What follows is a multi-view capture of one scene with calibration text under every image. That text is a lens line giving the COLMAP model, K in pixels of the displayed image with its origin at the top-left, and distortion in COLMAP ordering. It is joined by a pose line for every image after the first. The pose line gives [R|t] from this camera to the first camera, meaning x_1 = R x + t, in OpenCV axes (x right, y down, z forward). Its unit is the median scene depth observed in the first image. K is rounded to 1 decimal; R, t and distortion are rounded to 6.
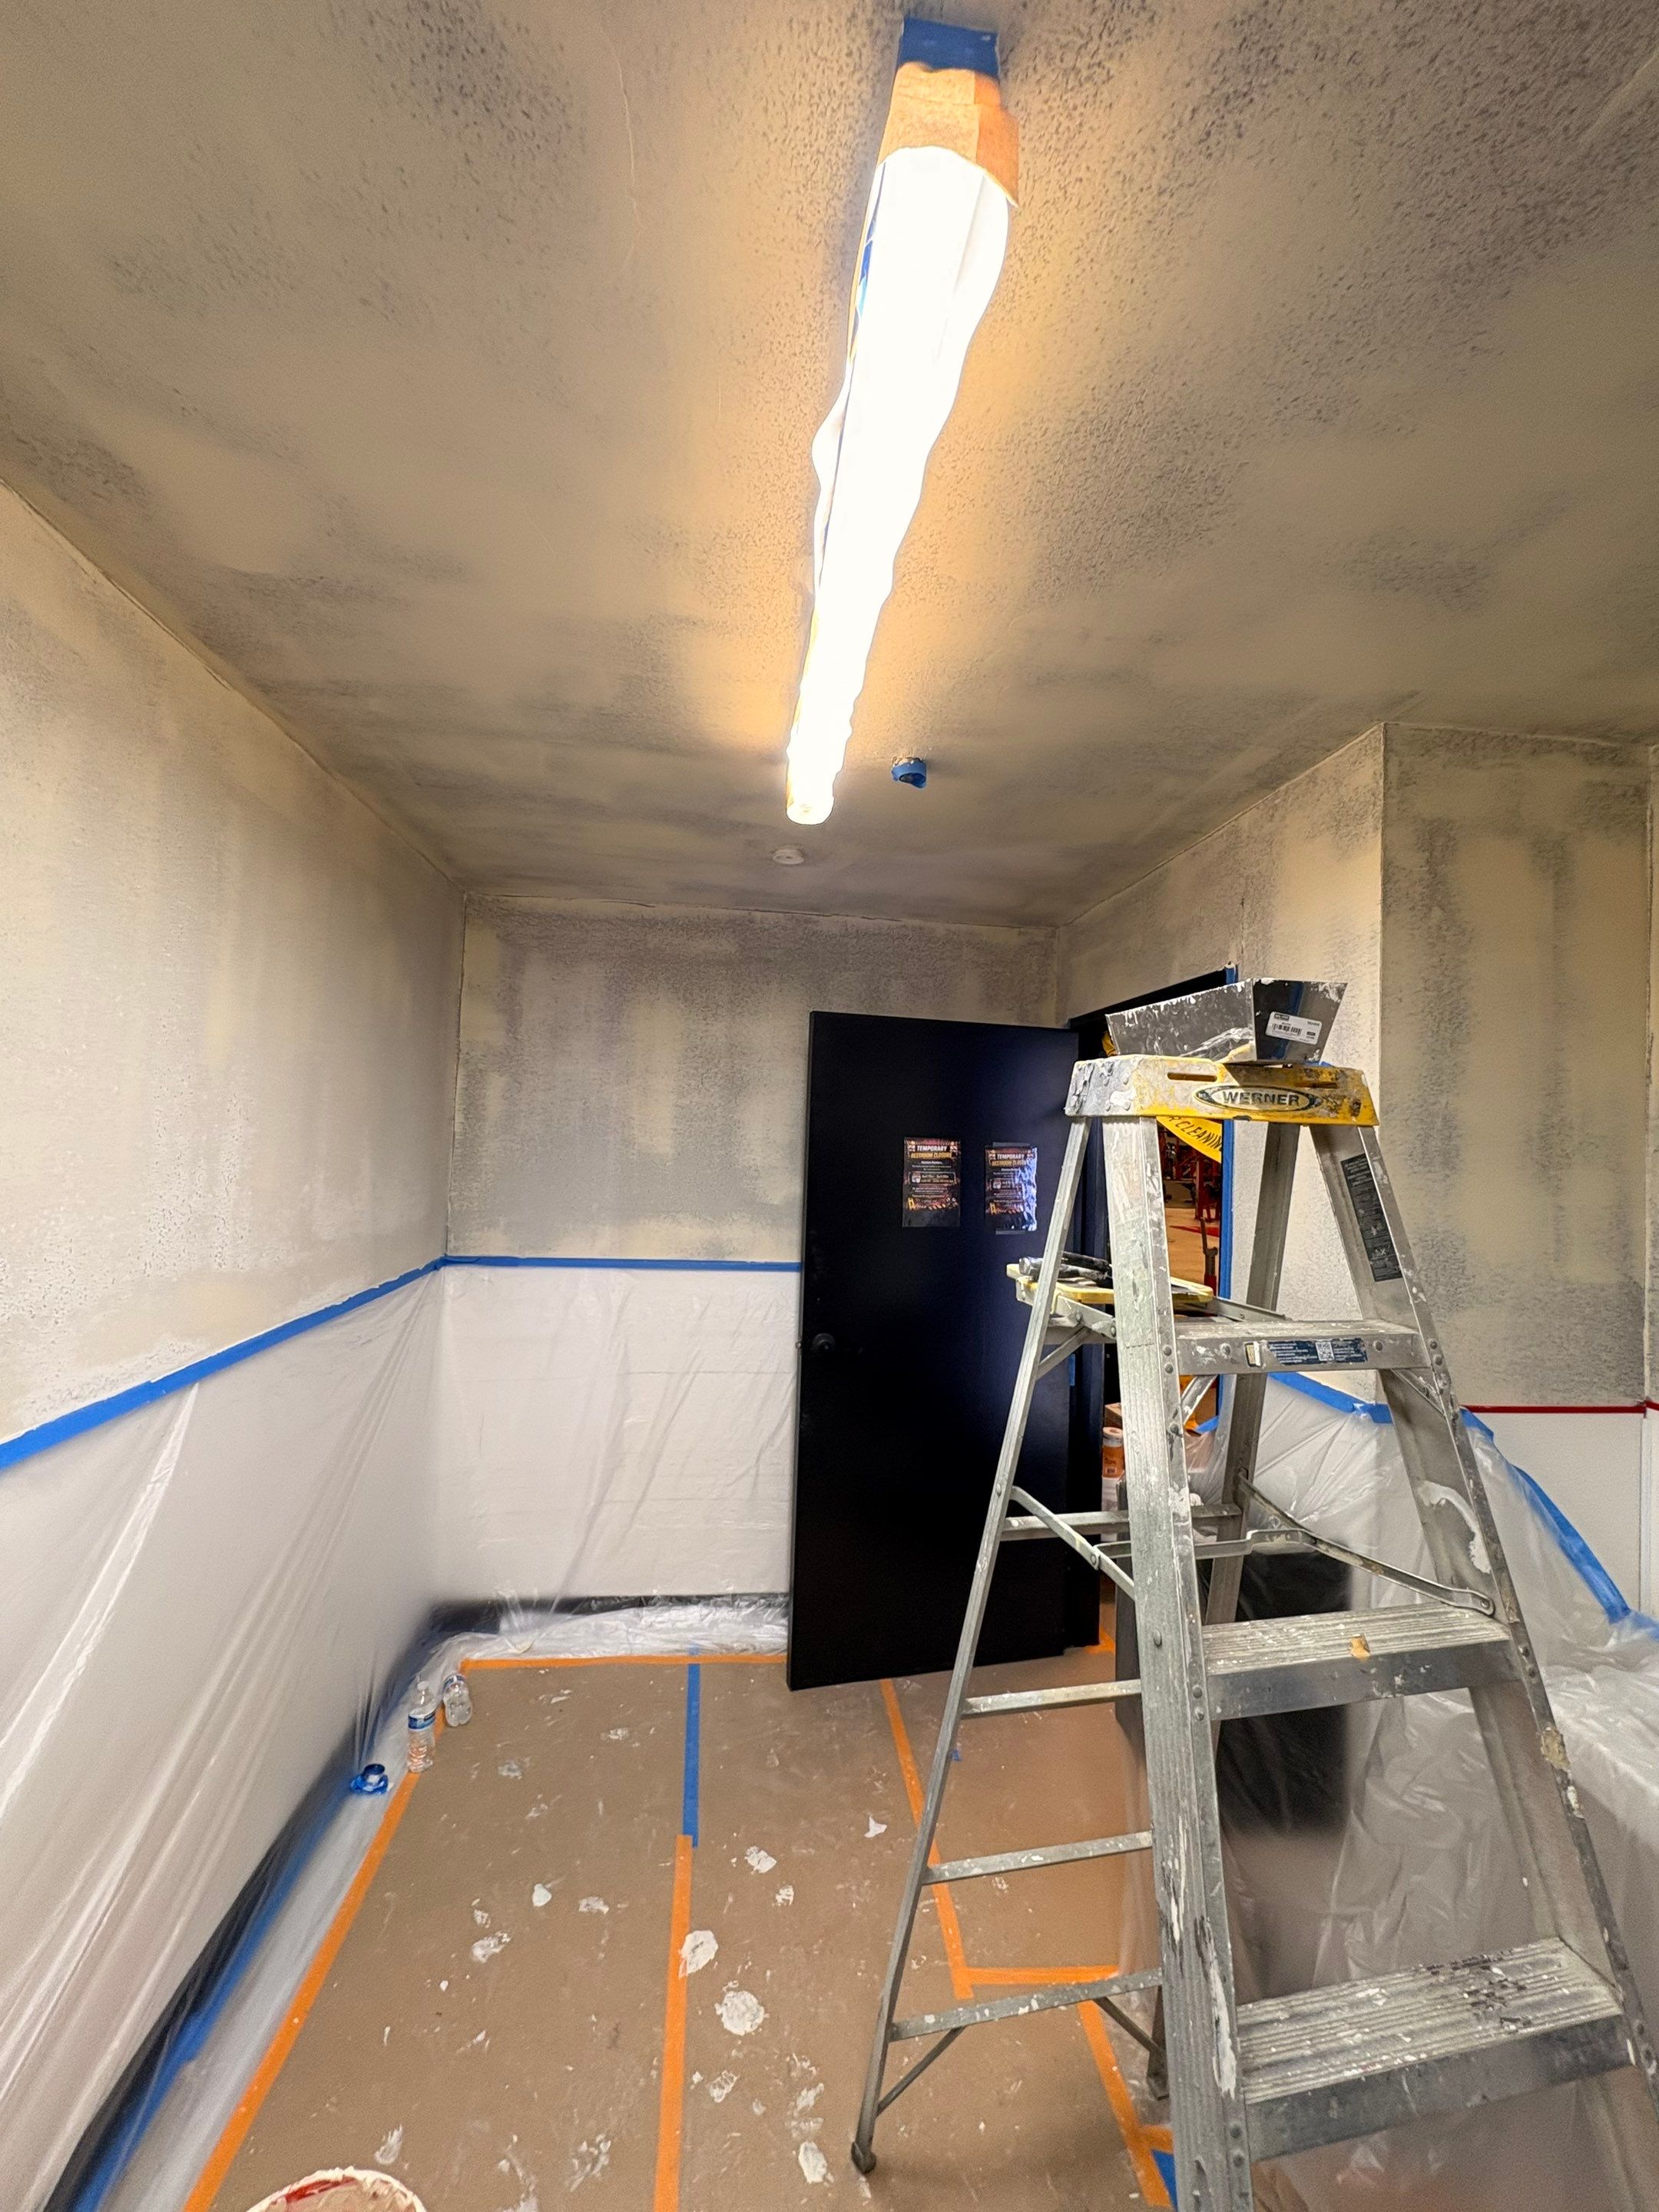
lens RADIAL K [[879.5, 0, 829.5], [0, 879.5, 1106.0], [0, 0, 1]] dist [0.000301, -0.000400]
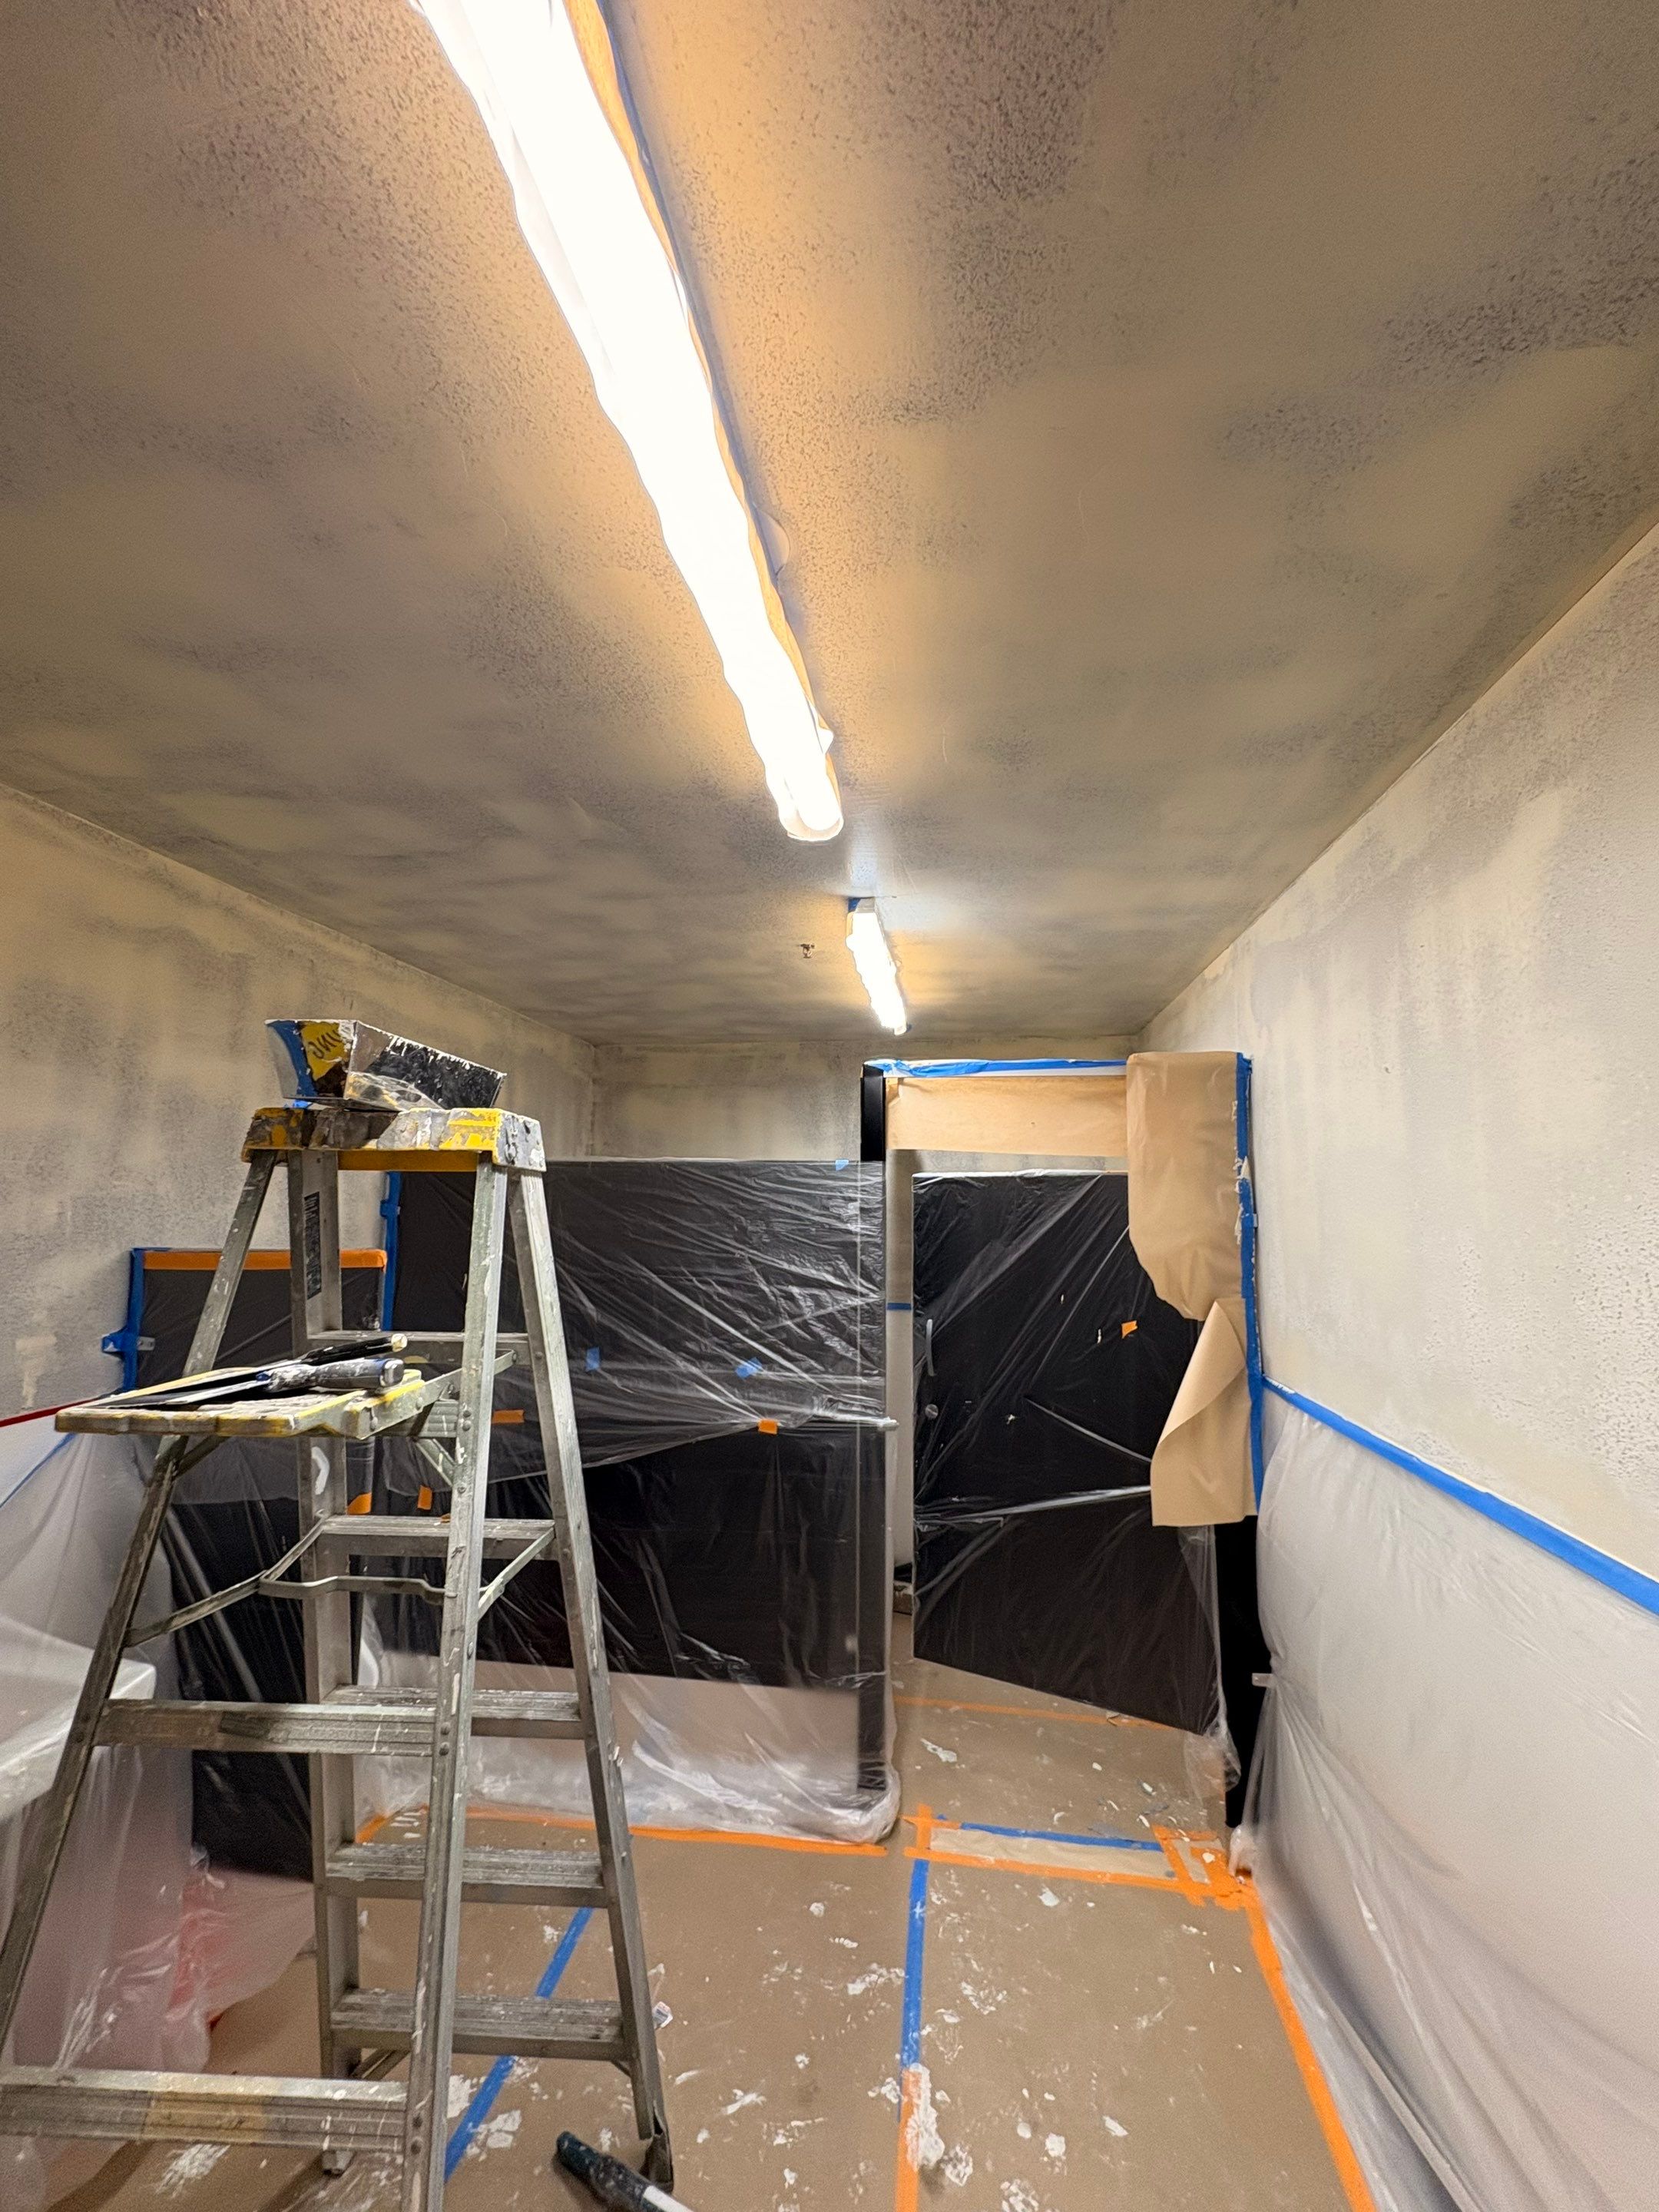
lens RADIAL K [[879.5, 0, 829.5], [0, 879.5, 1106.0], [0, 0, 1]] dist [0.000301, -0.000400]
pose [[-0.973543, -0.013980, 0.228076, -0.266191], [-0.052178, 0.985357, -0.162322, 0.076677], [-0.222467, -0.169928, -0.960017, 1.613637]]
